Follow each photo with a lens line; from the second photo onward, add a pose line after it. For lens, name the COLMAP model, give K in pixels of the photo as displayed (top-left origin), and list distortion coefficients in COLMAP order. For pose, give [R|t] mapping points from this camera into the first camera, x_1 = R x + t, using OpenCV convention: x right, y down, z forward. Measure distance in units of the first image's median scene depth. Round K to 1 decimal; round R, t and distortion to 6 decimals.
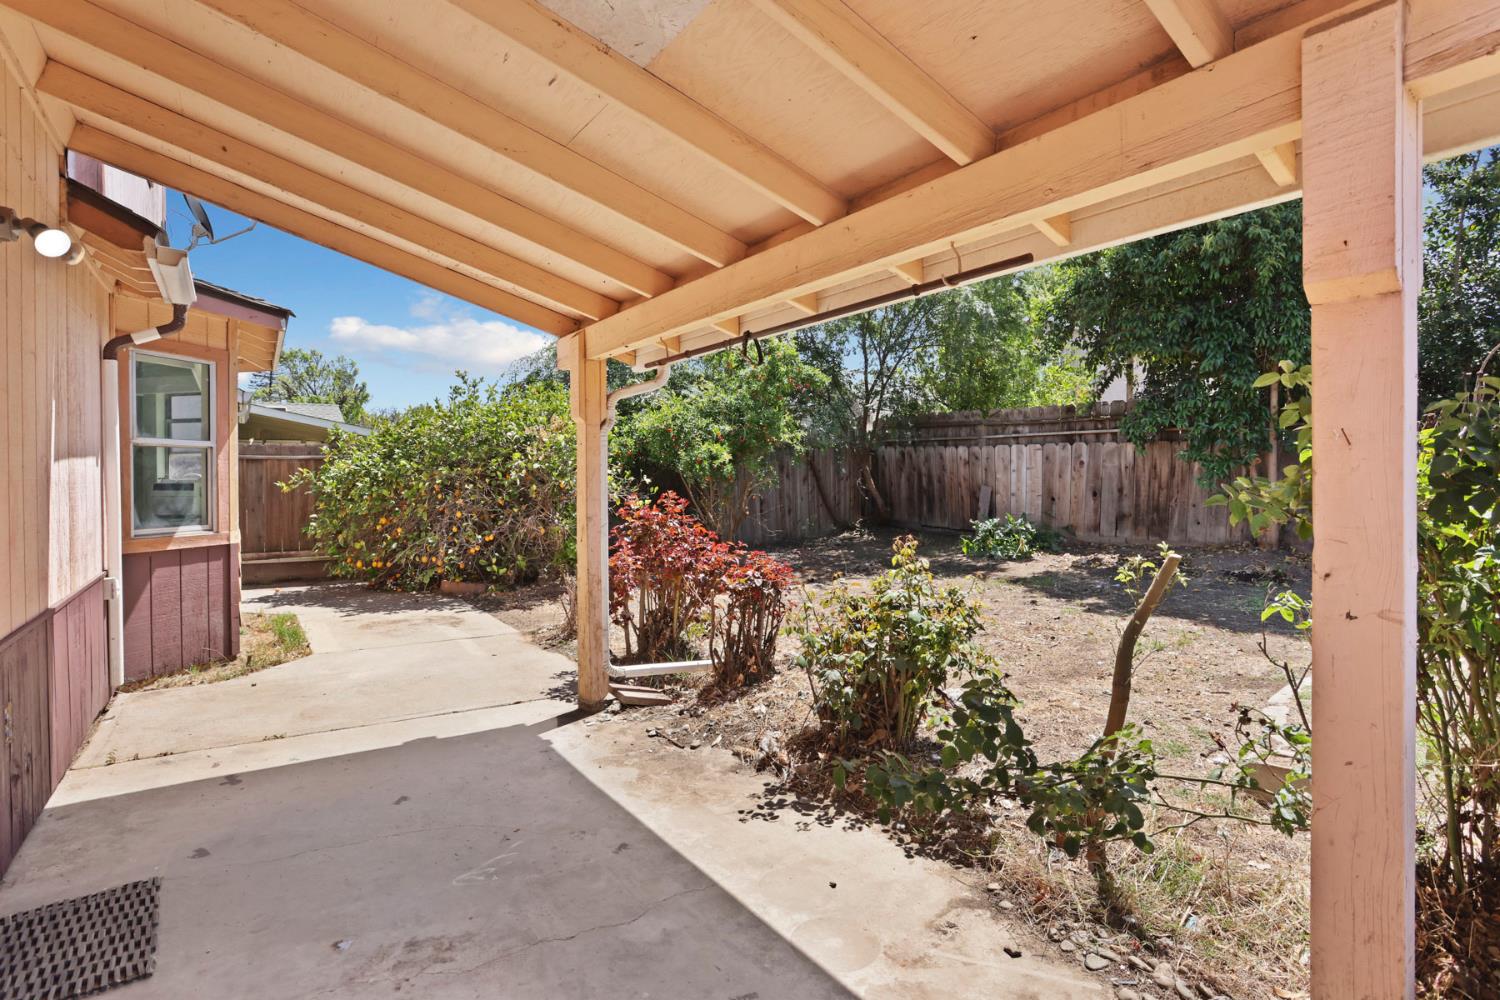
lens RADIAL K [[735.1, 0, 741.1], [0, 735.1, 499.6], [0, 0, 1]] dist [-0.077637, 0.030540]
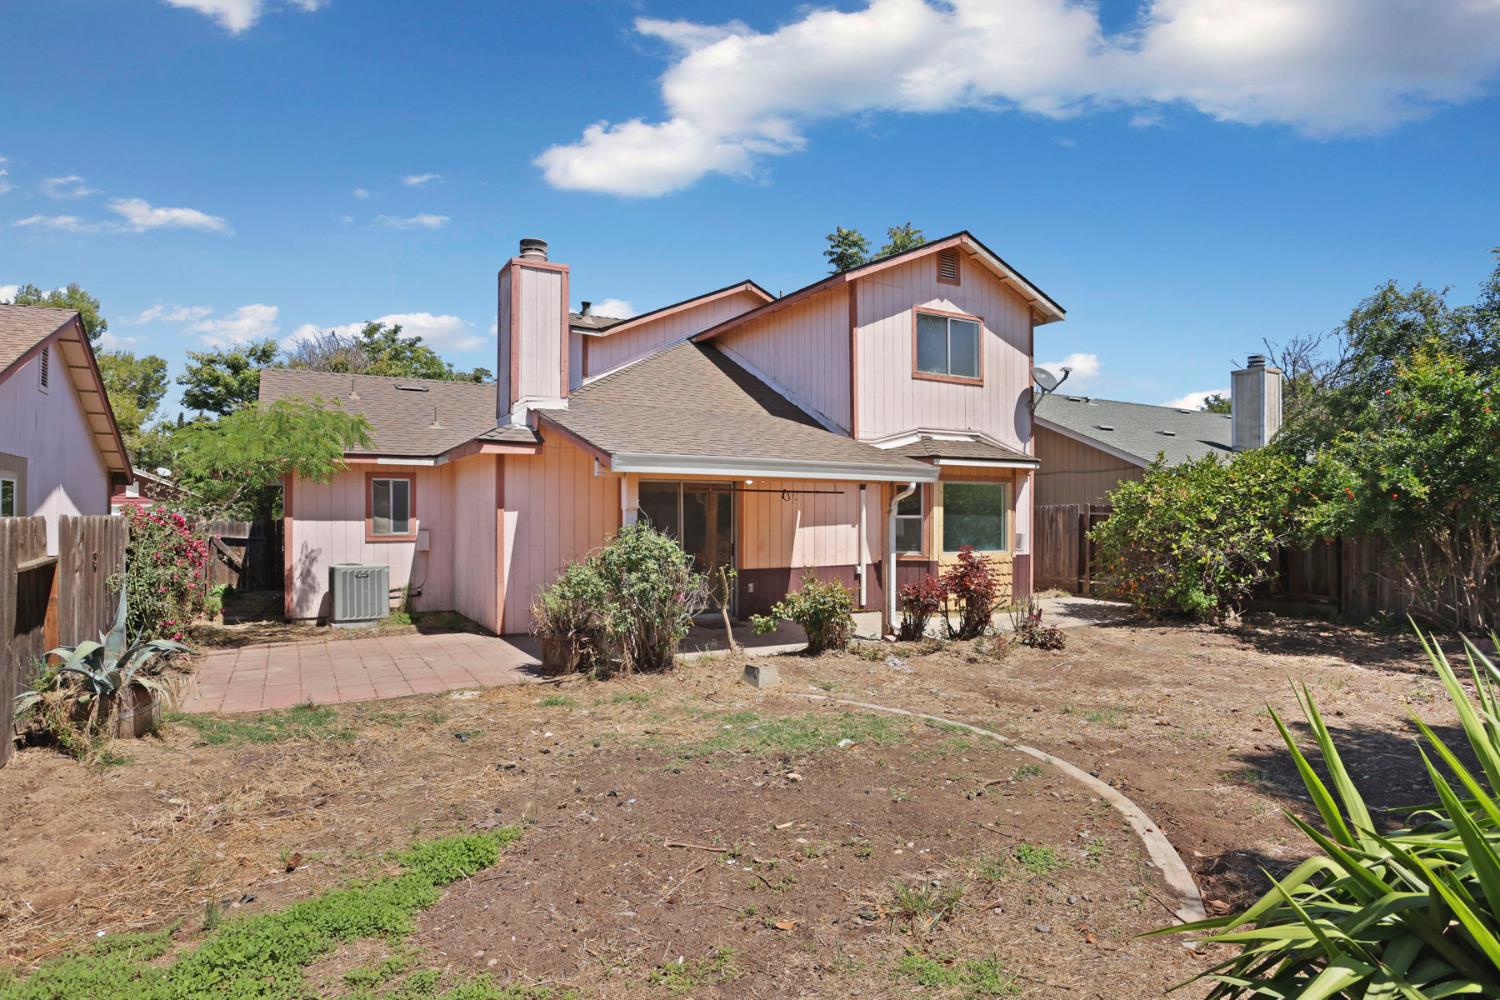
lens RADIAL K [[856.7, 0, 750.0], [0, 856.7, 500.0], [0, 0, 1]] dist [-0.001114, 0.000118]
pose [[-0.100564, -0.011305, -0.994866, 1.114473], [-0.025922, 0.999626, -0.008739, -0.050182], [0.994593, 0.024910, -0.100819, 0.384298]]
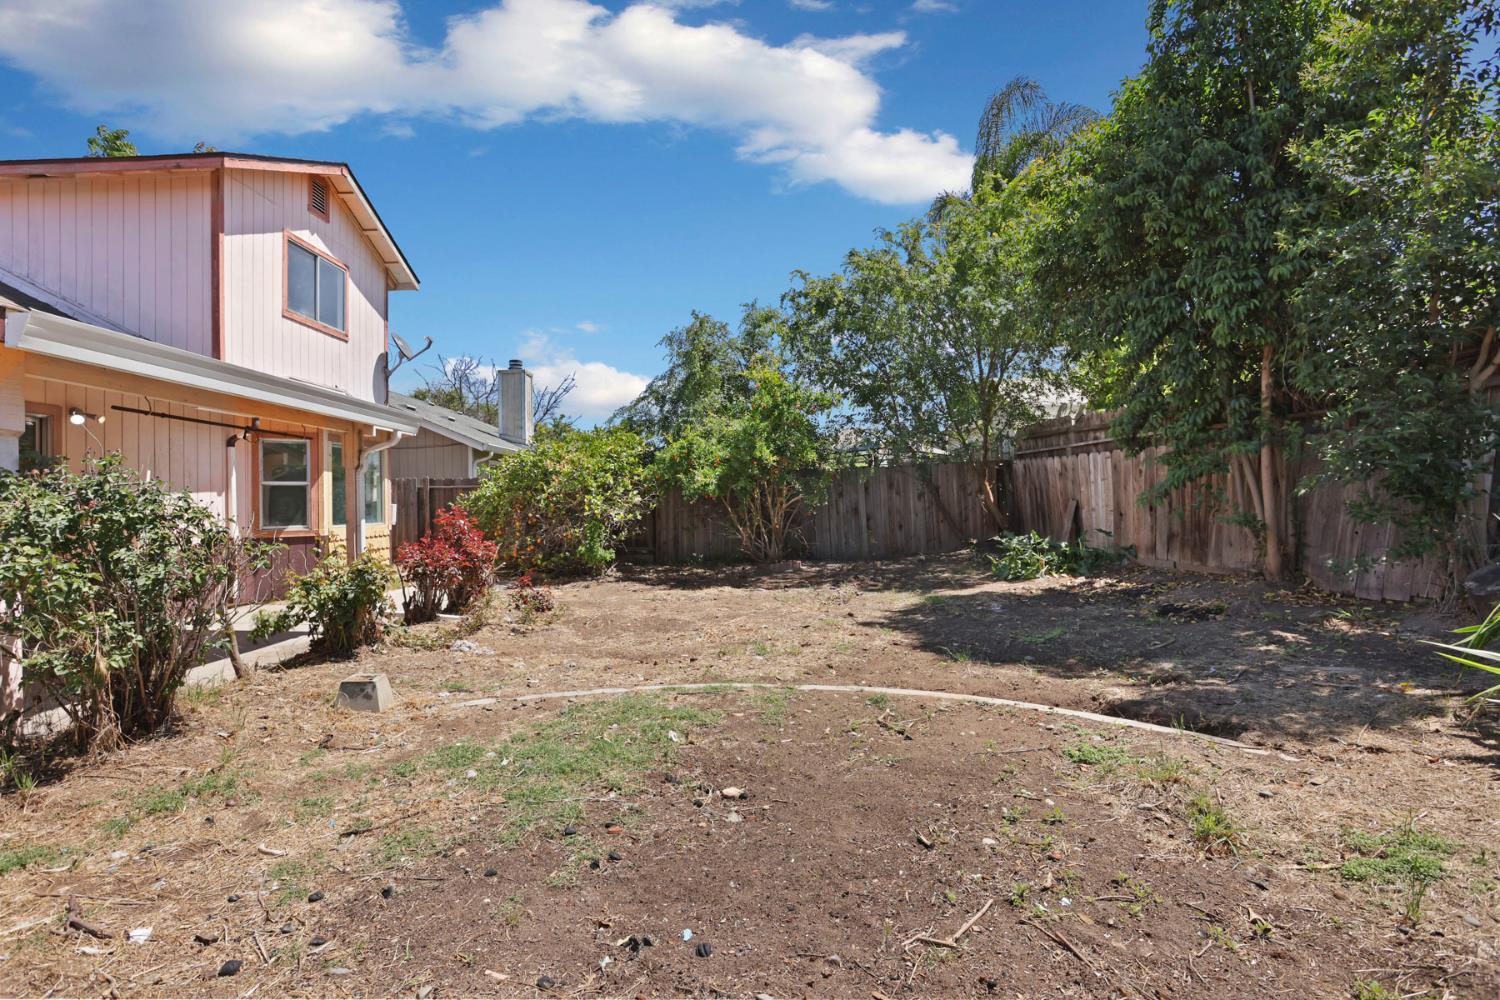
lens RADIAL K [[735.1, 0, 741.1], [0, 735.1, 499.6], [0, 0, 1]] dist [-0.077637, 0.030540]
pose [[0.811571, -0.010860, -0.584153, 0.711768], [-0.003249, 0.999728, -0.023099, 0.003474], [0.584245, 0.020644, 0.811315, 0.057827]]
